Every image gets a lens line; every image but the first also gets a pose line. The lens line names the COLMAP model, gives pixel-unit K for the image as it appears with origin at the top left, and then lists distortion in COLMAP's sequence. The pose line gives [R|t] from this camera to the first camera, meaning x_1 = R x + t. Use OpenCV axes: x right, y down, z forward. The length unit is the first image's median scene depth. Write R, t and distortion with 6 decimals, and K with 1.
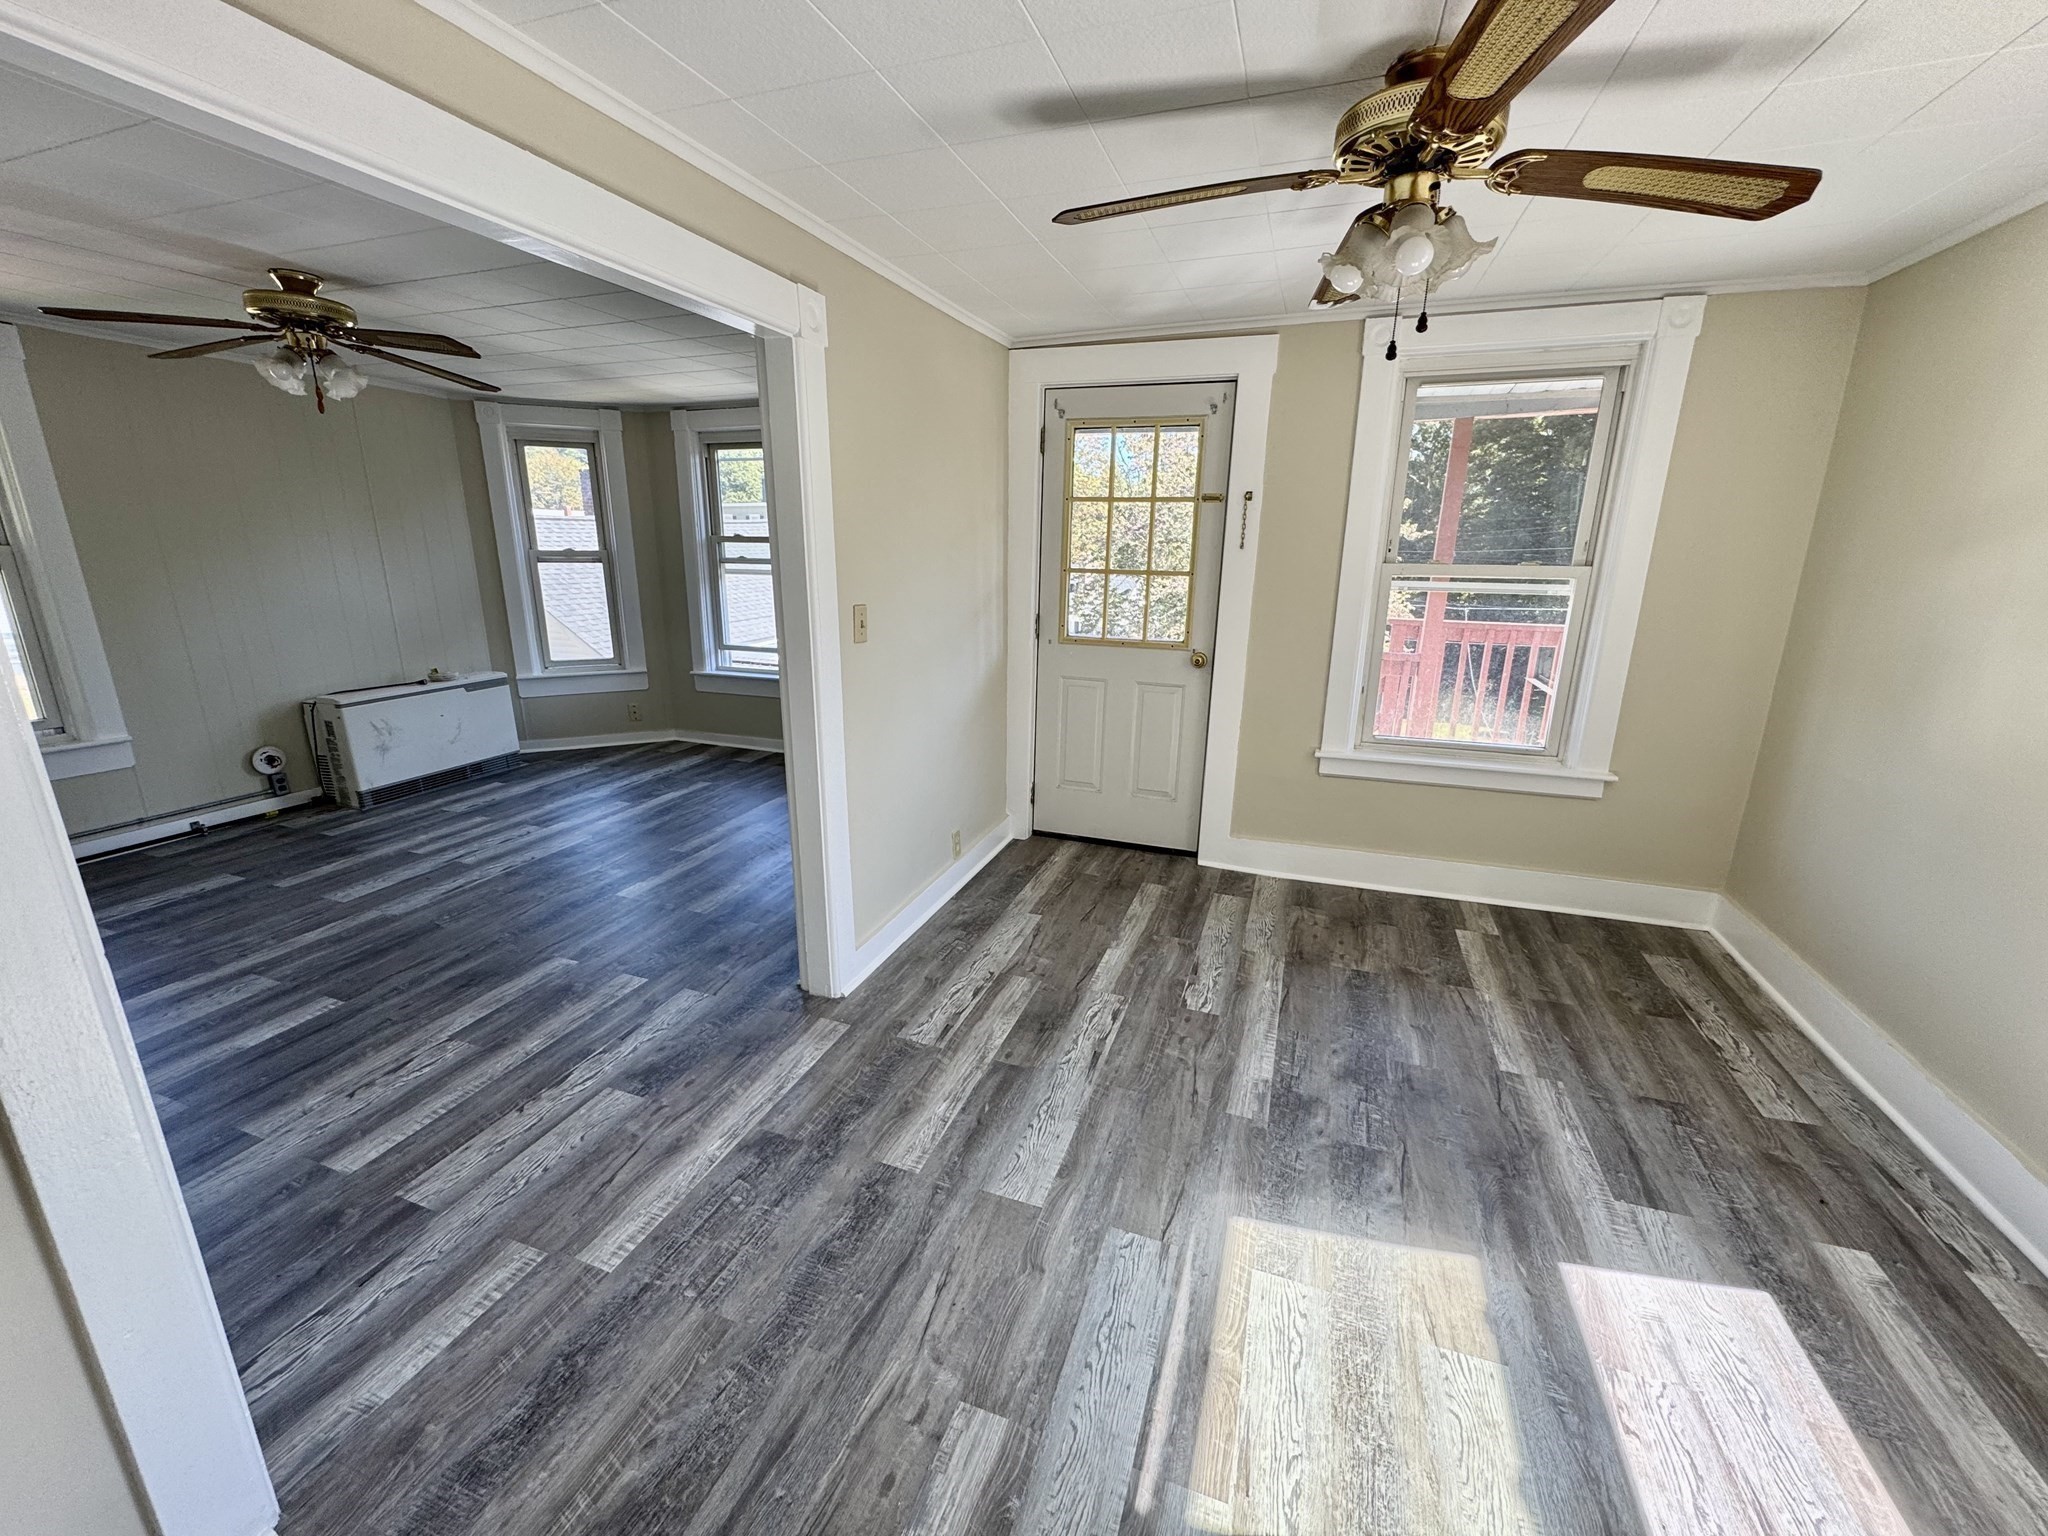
lens RADIAL K [[817.7, 0, 1025.9], [0, 817.7, 767.7], [0, 0, 1]] dist [-0.002818, 0.000285]
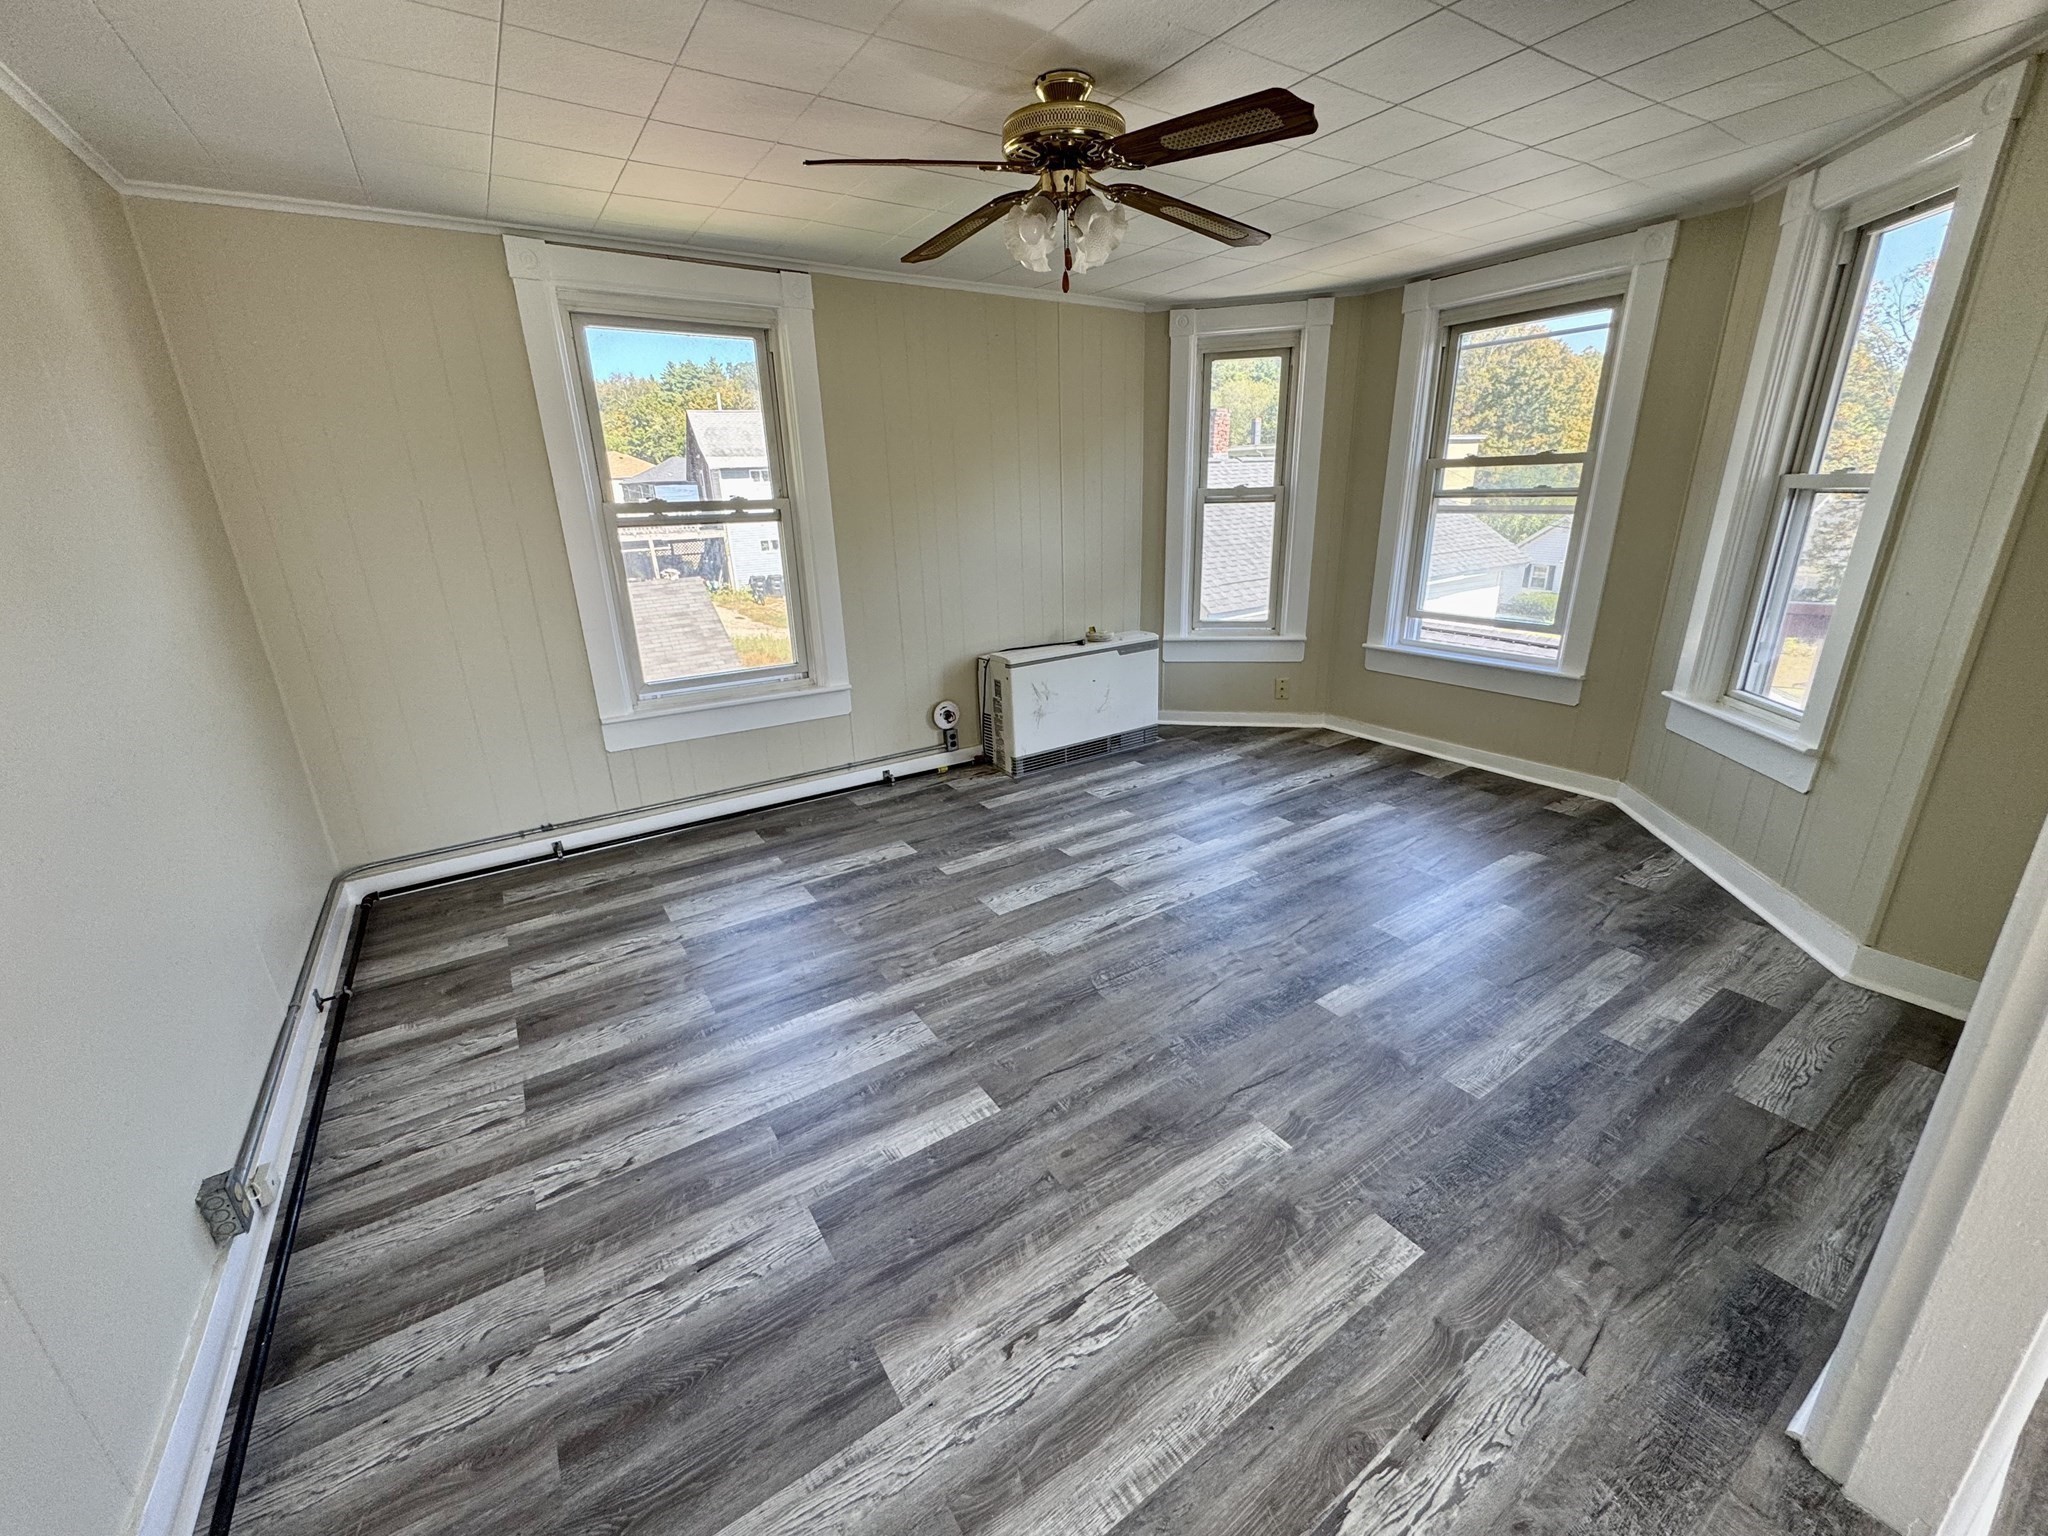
lens RADIAL K [[817.7, 0, 1025.7], [0, 817.7, 769.6], [0, 0, 1]] dist [-0.002818, 0.000285]
pose [[0.798800, 0.158959, -0.580216, -0.418066], [-0.119347, 0.987163, 0.106141, -0.094018], [0.589639, -0.015538, 0.807517, 0.403588]]
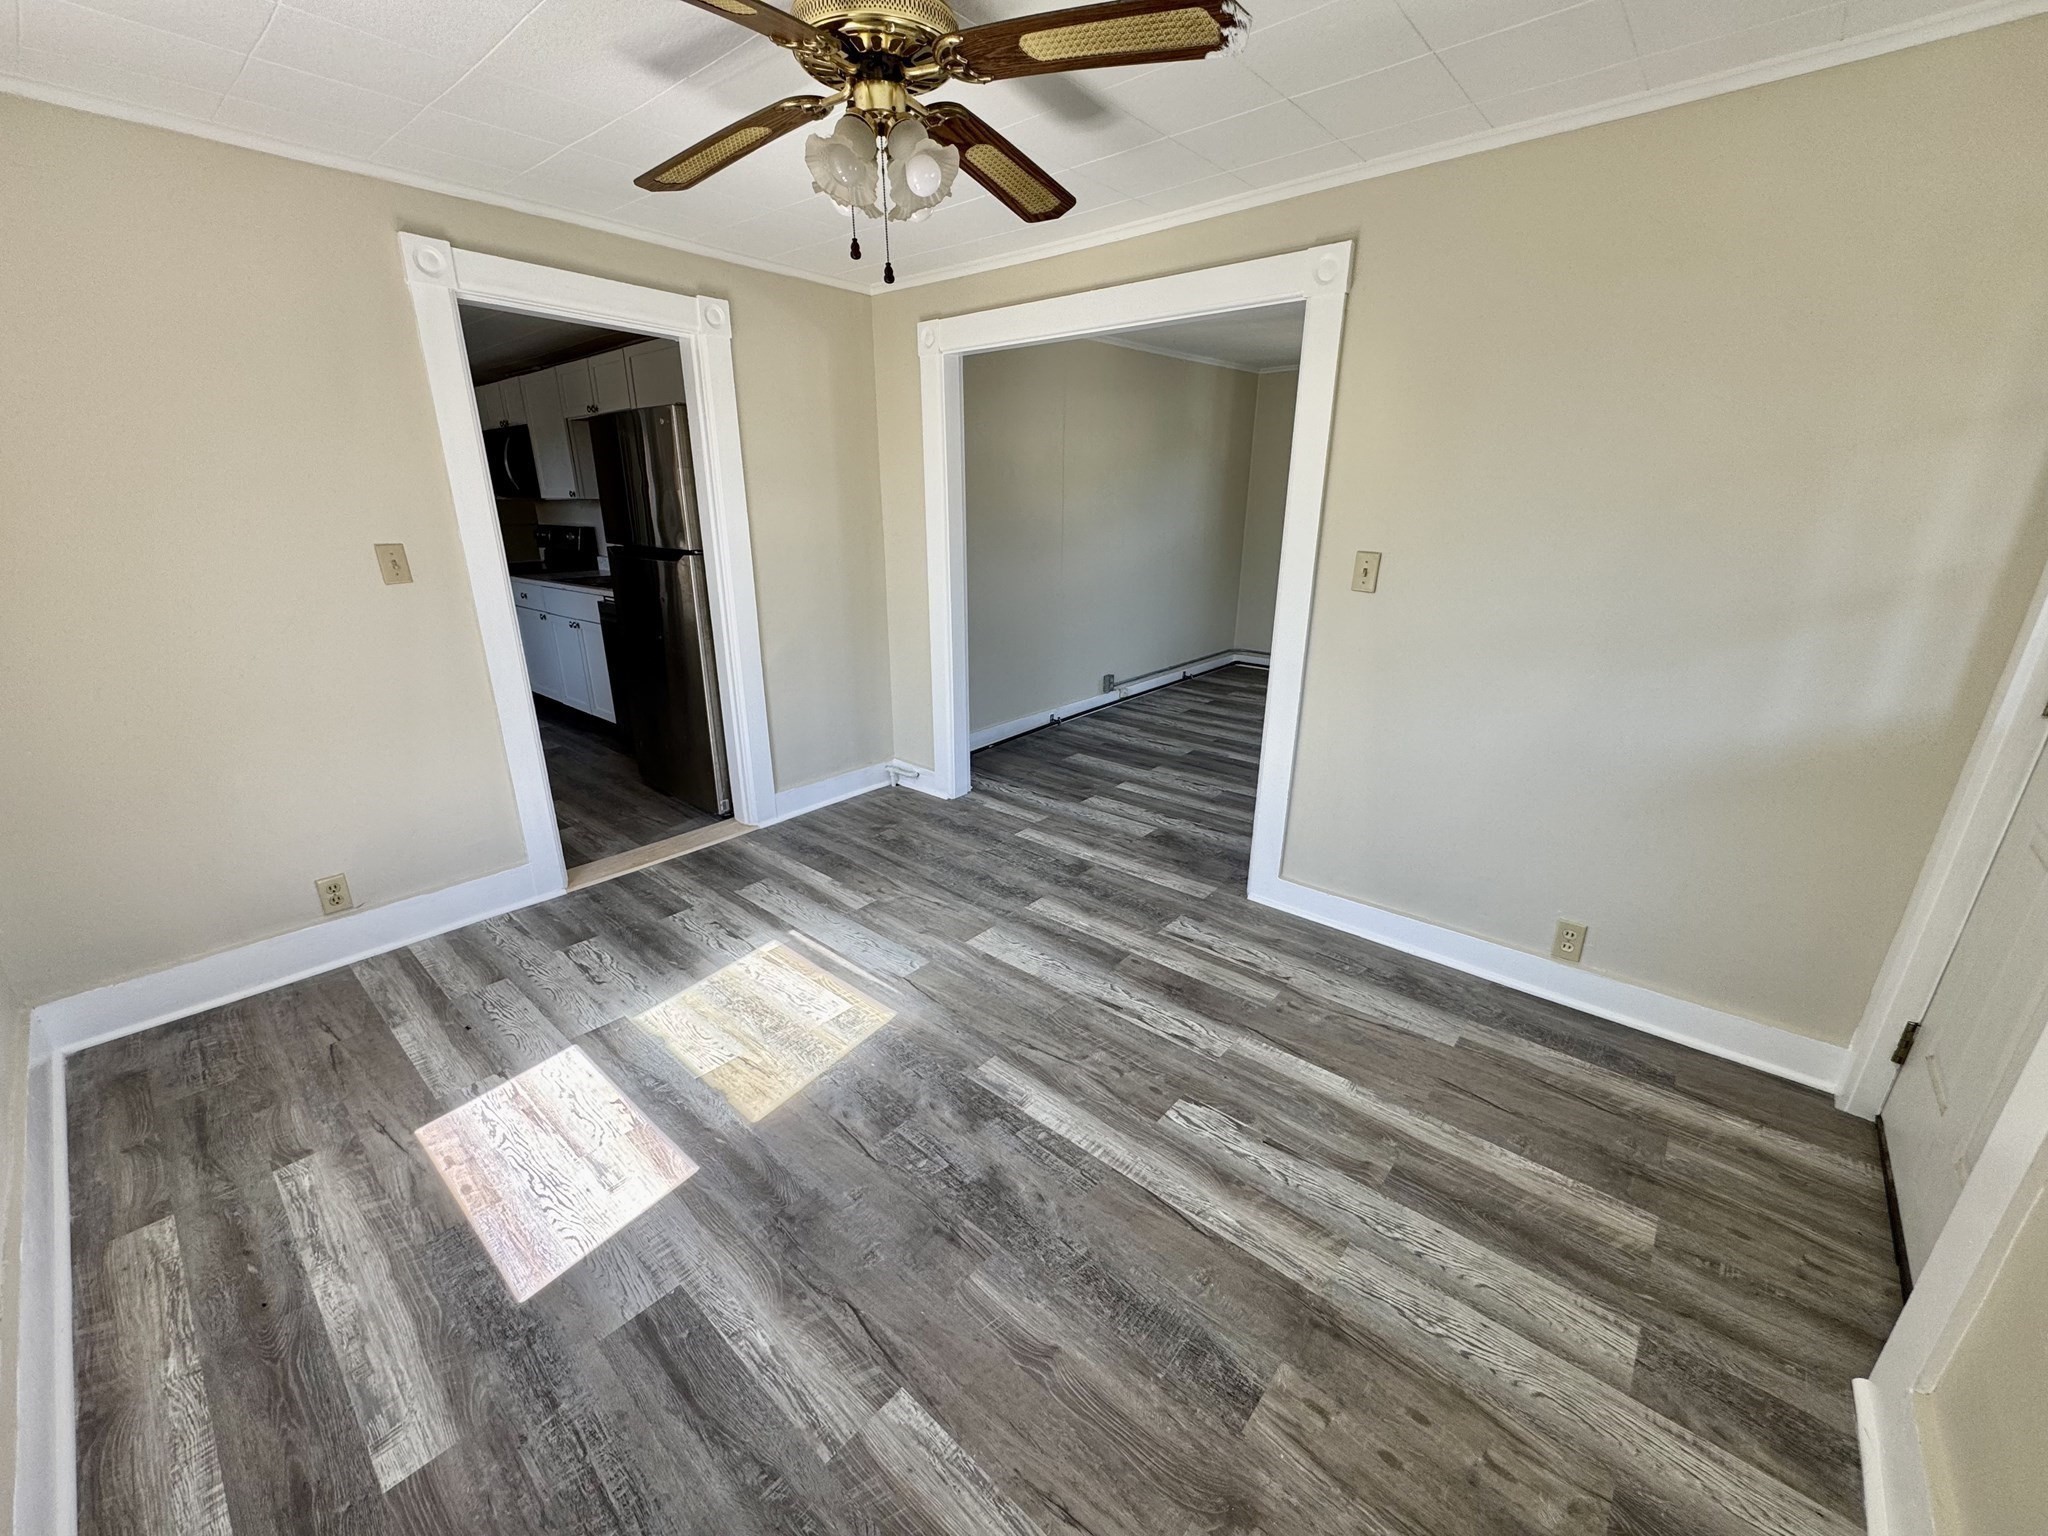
lens RADIAL K [[817.7, 0, 1020.6], [0, 817.7, 764.6], [0, 0, 1]] dist [-0.002818, 0.000285]
pose [[-0.371232, 0.285047, -0.883705, 0.822283], [-0.251340, 0.885338, 0.391158, -0.239099], [0.893876, 0.367321, -0.257023, 0.930393]]
